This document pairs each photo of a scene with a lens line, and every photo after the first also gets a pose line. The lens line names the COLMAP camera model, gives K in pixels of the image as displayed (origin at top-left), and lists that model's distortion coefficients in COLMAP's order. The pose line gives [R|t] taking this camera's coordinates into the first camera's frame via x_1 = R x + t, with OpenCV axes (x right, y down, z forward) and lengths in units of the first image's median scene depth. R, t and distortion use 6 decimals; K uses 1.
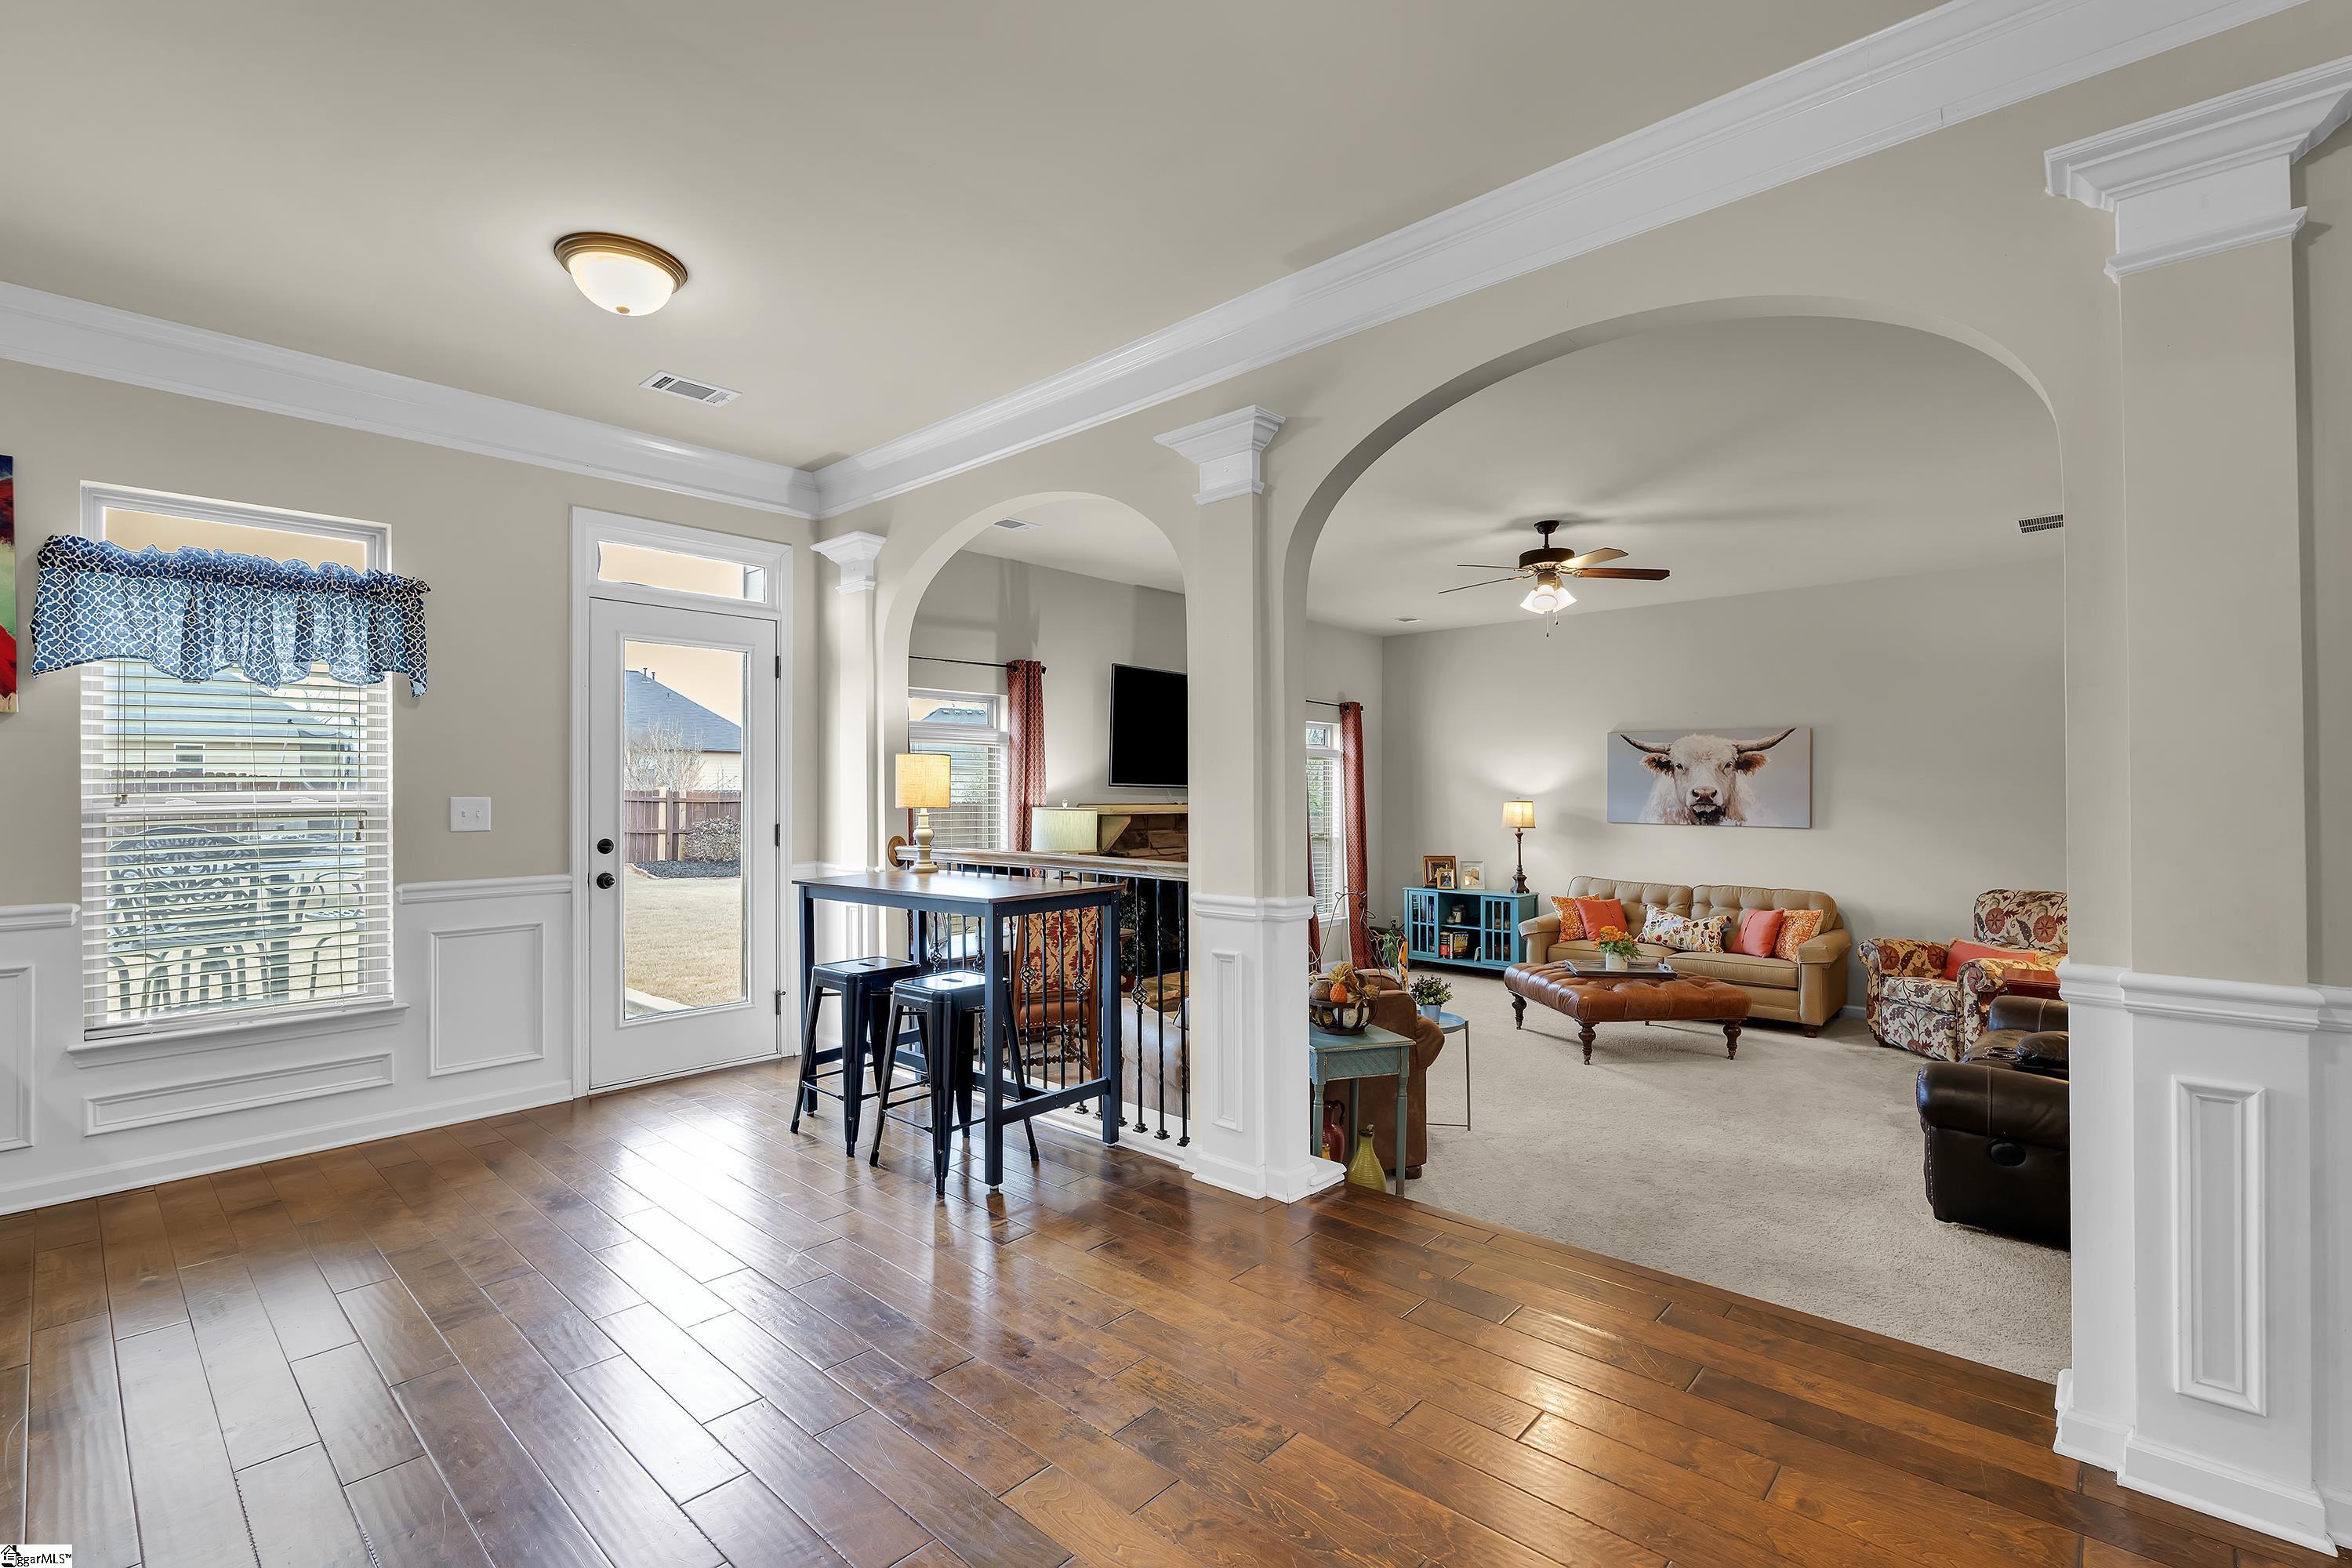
lens RADIAL K [[1036.5, 0, 1176.0], [0, 1036.5, 784.0], [0, 0, 1]] dist [-0.007823, 0.000419]
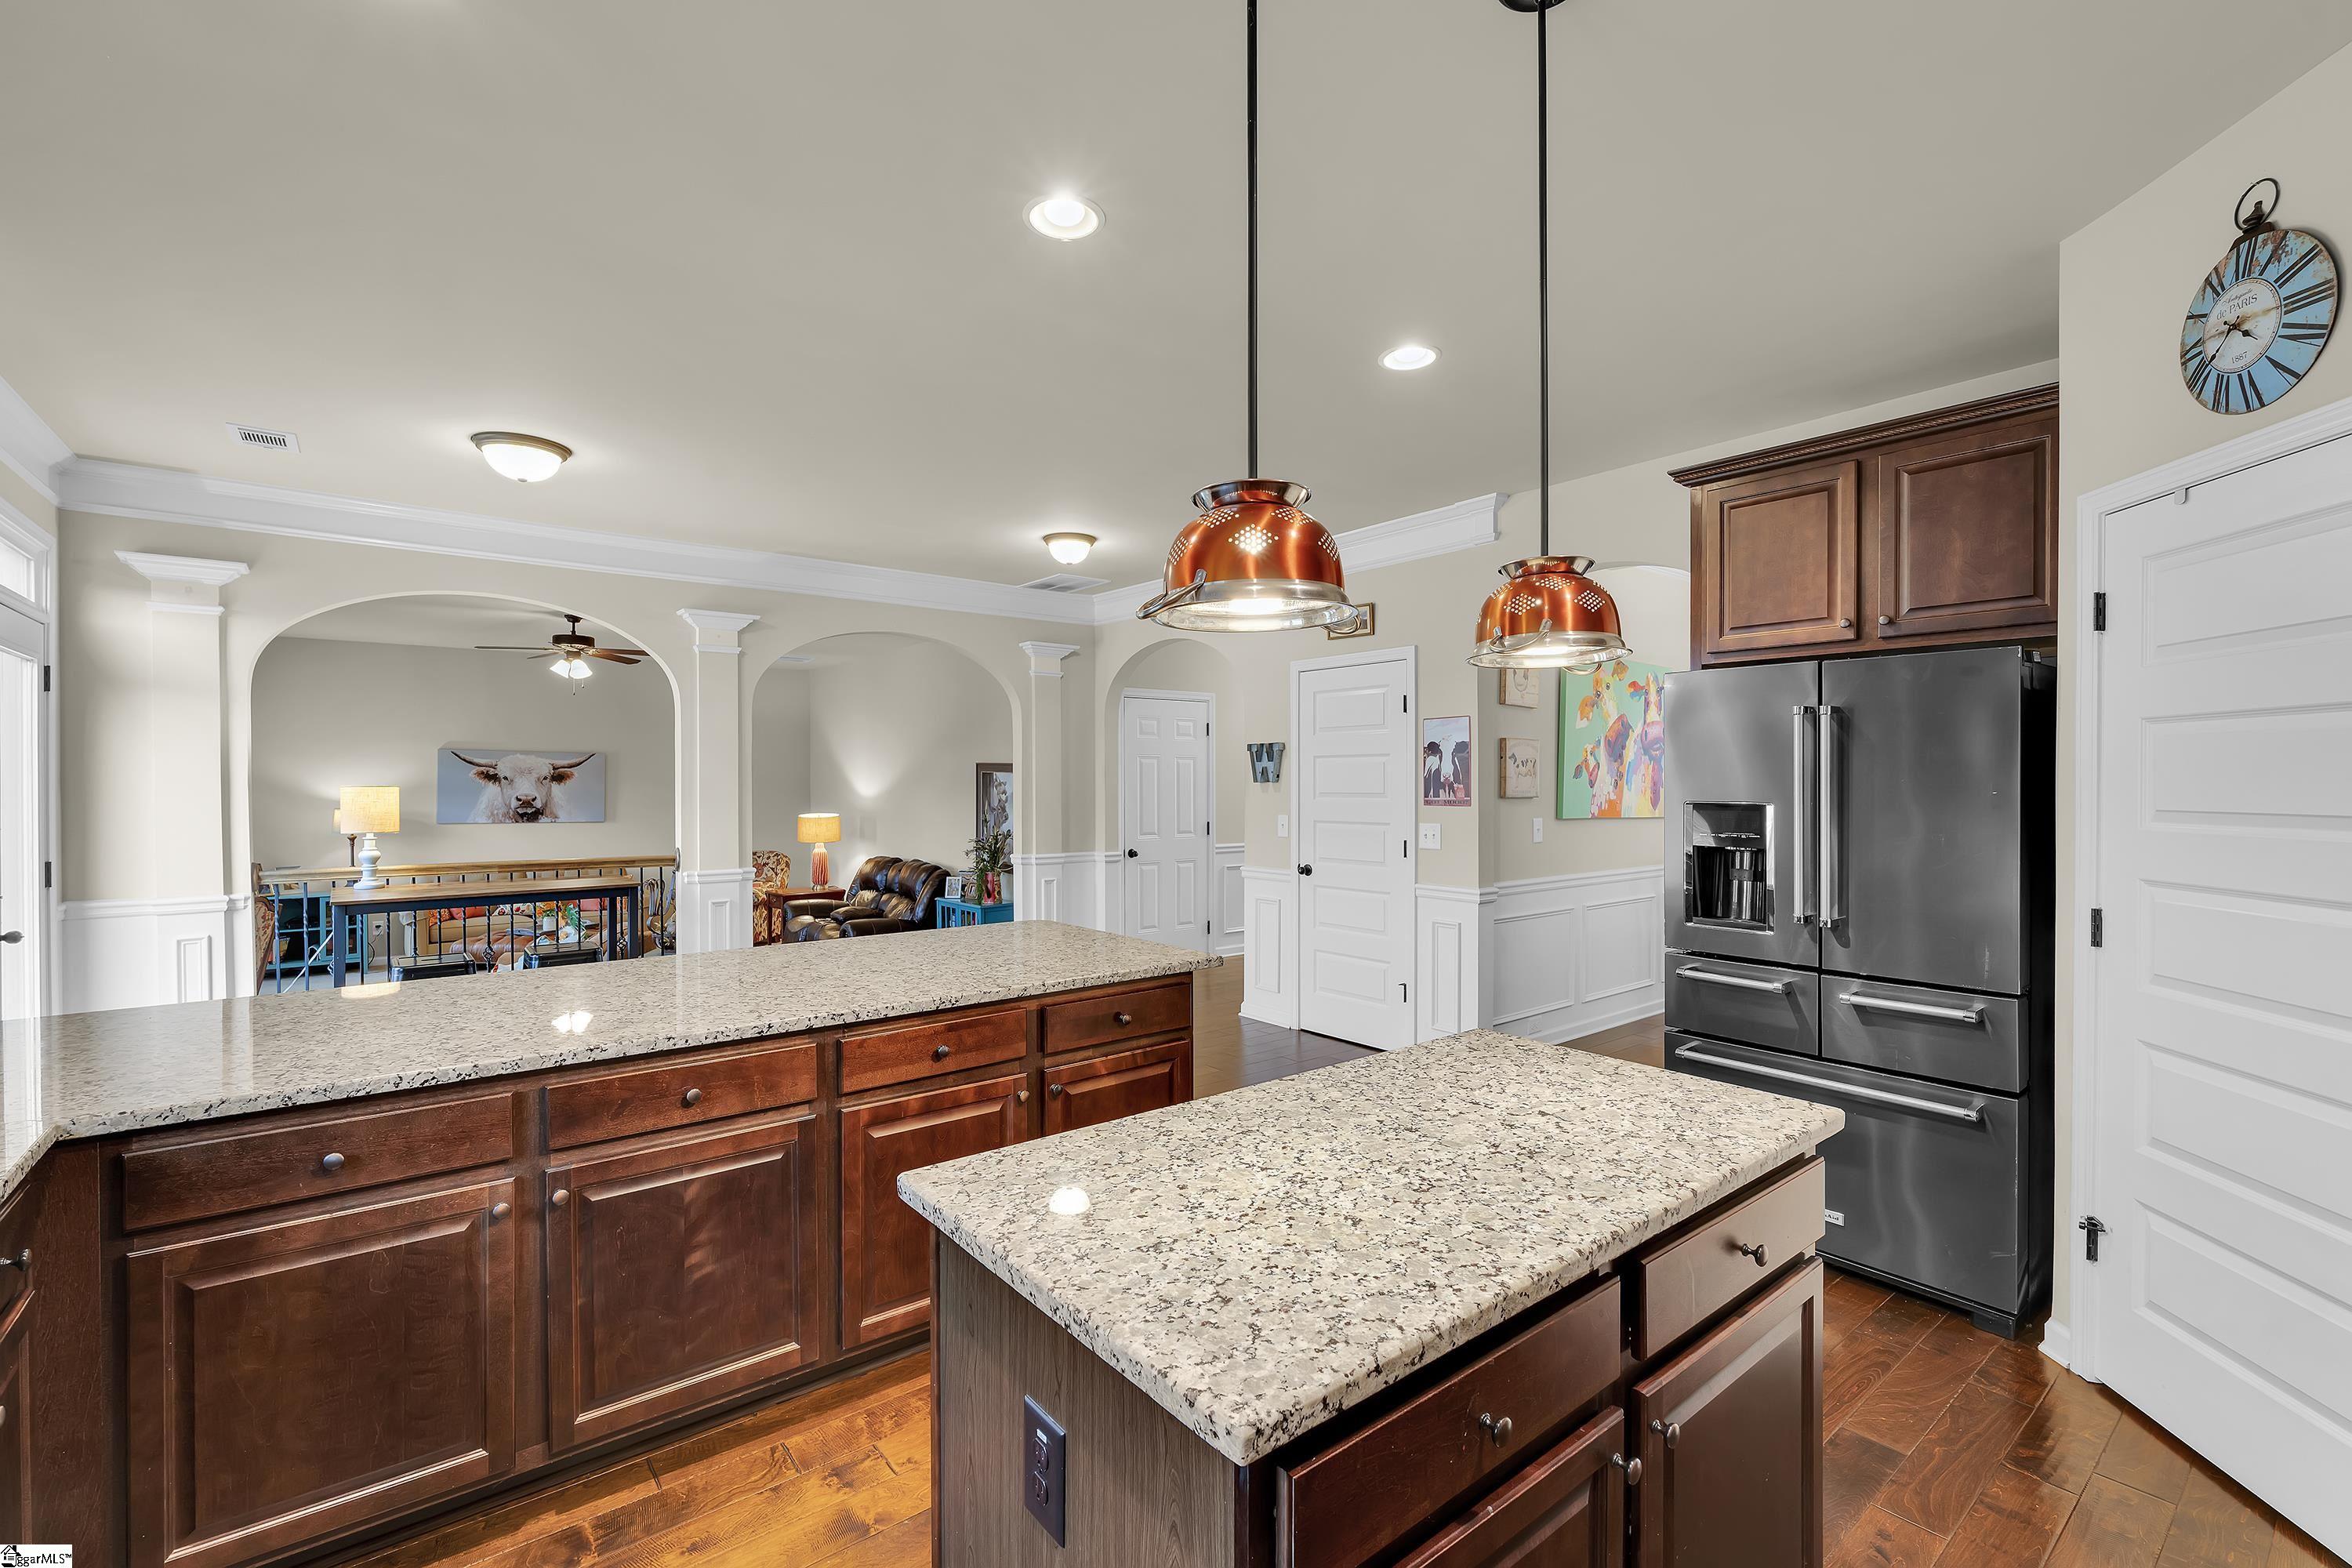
lens RADIAL K [[1019.2, 0, 1176.0], [0, 1019.2, 784.0], [0, 0, 1]] dist [-0.007900, 0.000542]
pose [[0.156349, -0.000663, 0.987702, -0.787924], [-0.011278, 0.999933, 0.002456, -0.027396], [-0.987637, -0.011524, 0.156331, -0.039534]]
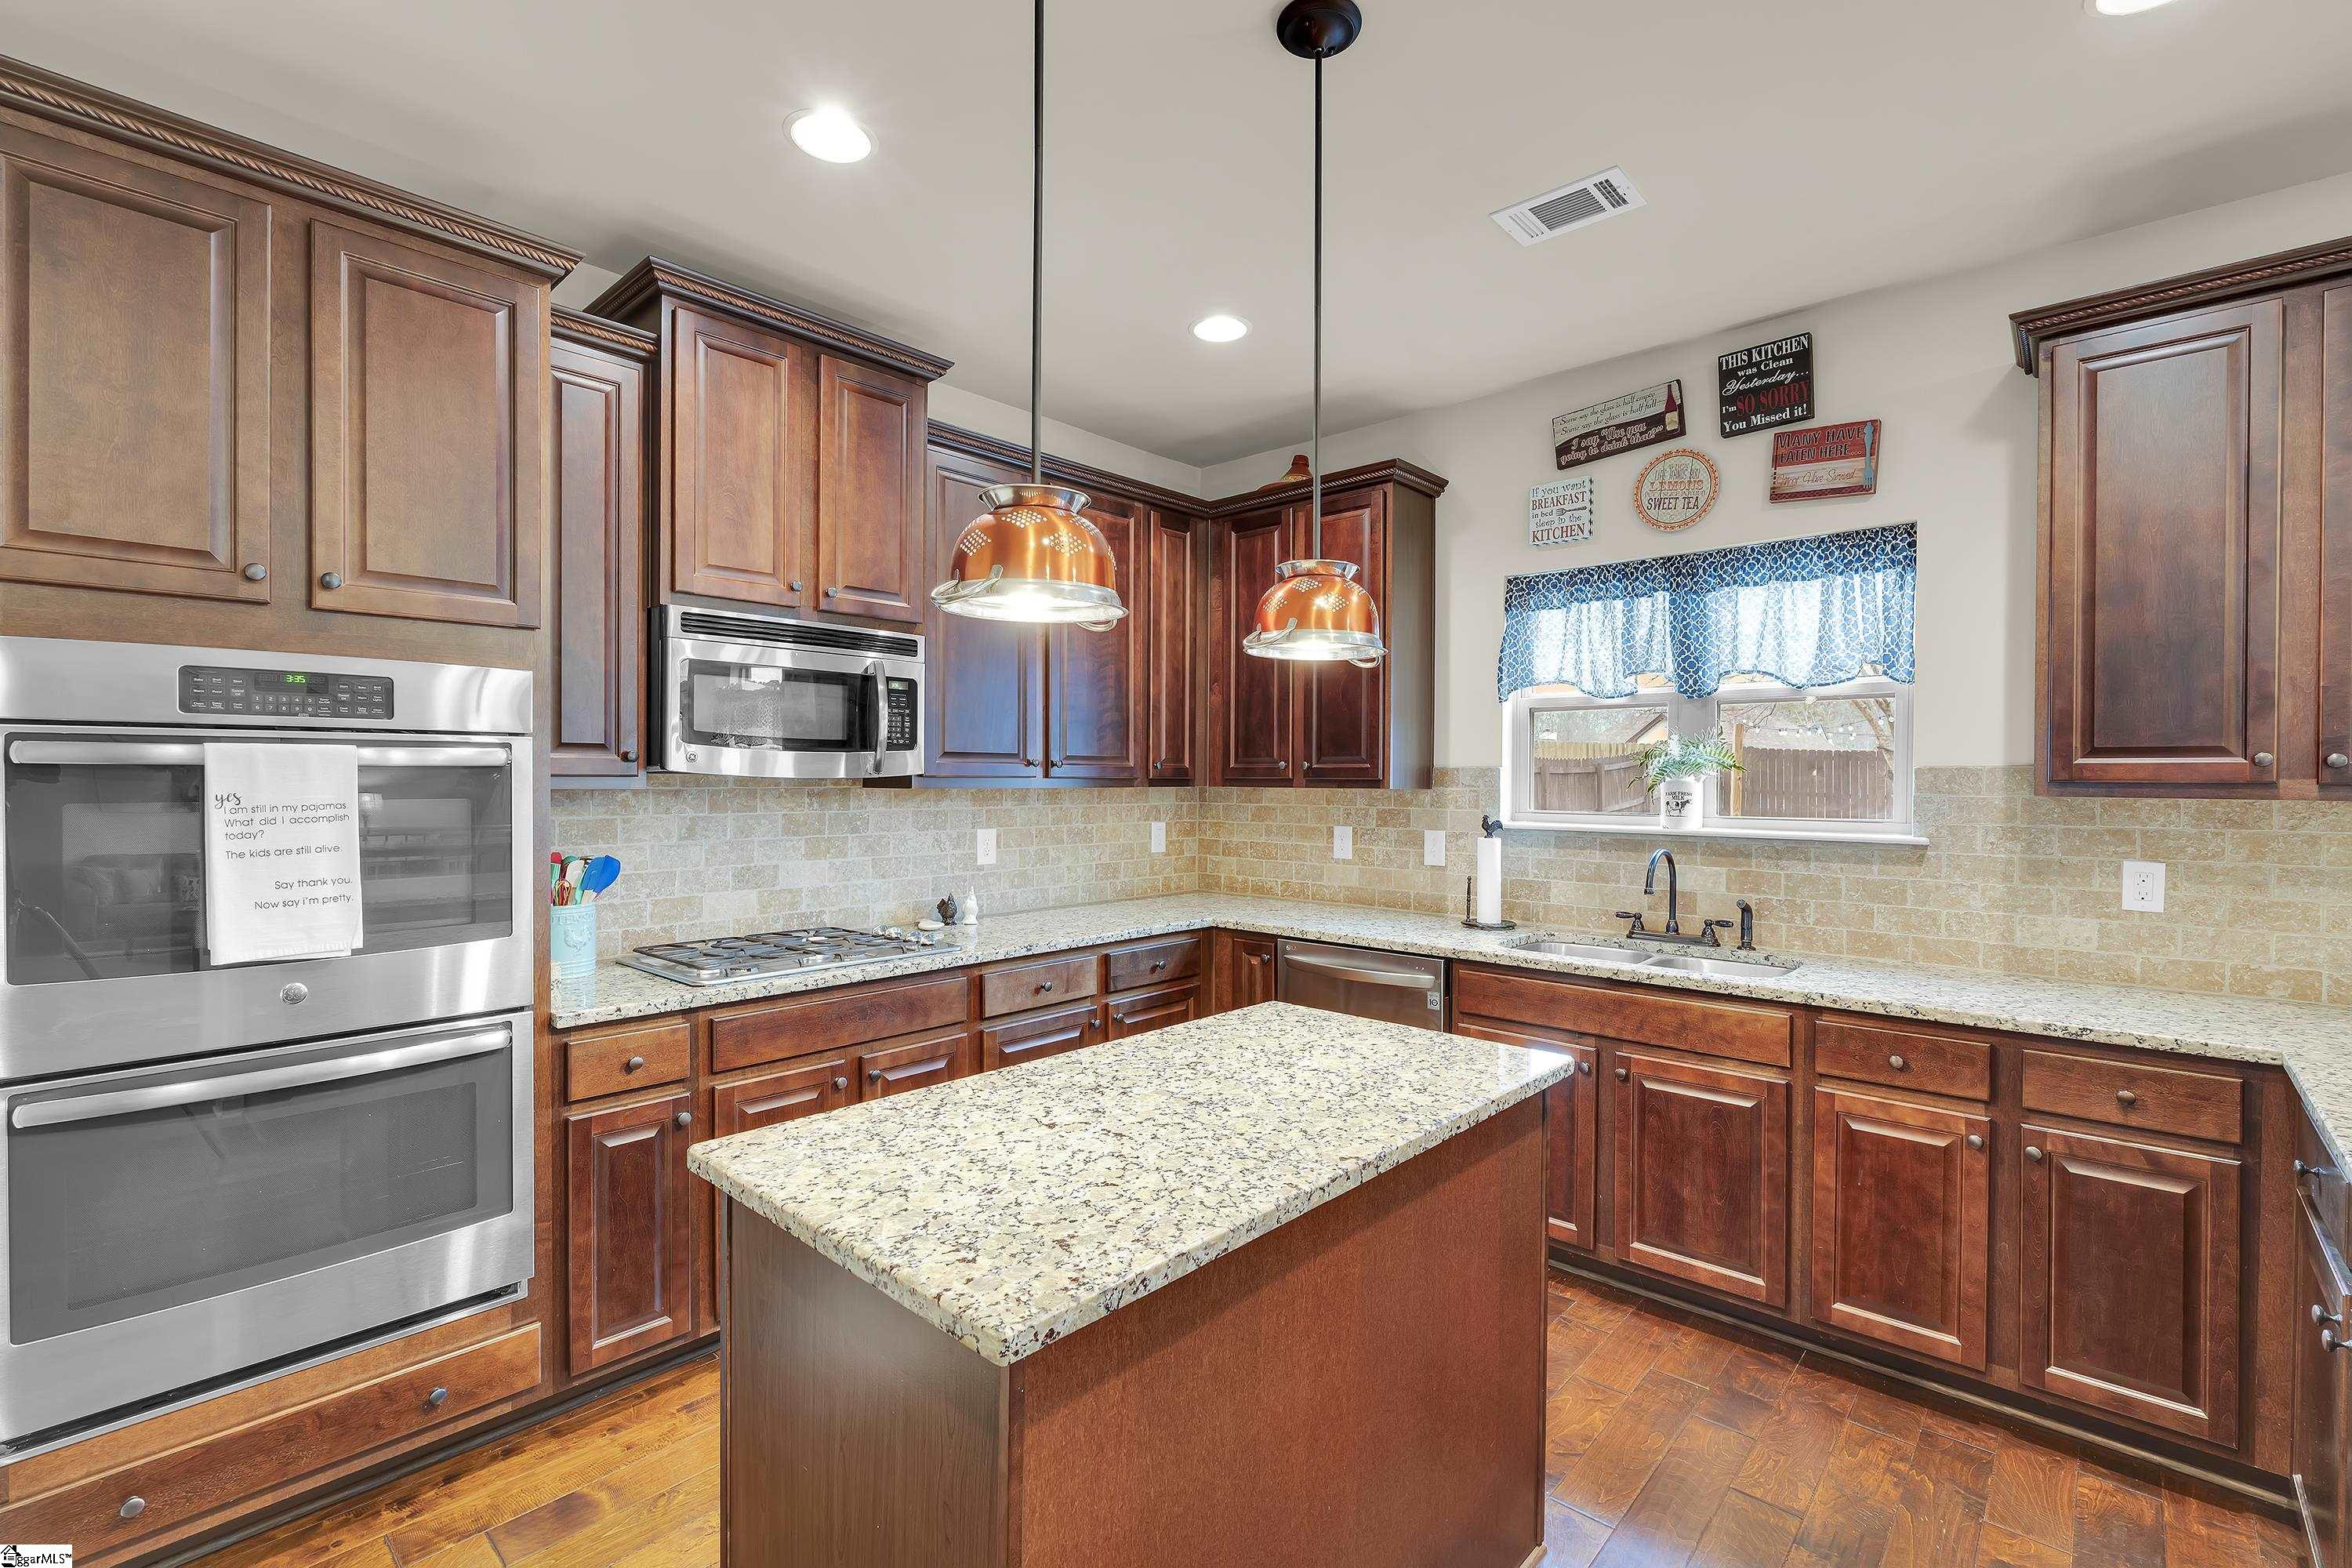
lens RADIAL K [[1036.5, 0, 1176.0], [0, 1036.5, 784.0], [0, 0, 1]] dist [-0.007823, 0.000419]
pose [[-0.001190, 0.011197, -0.999937, -0.308050], [0.004846, 0.999926, 0.011192, -0.025823], [0.999988, -0.004833, -0.001244, -0.061368]]
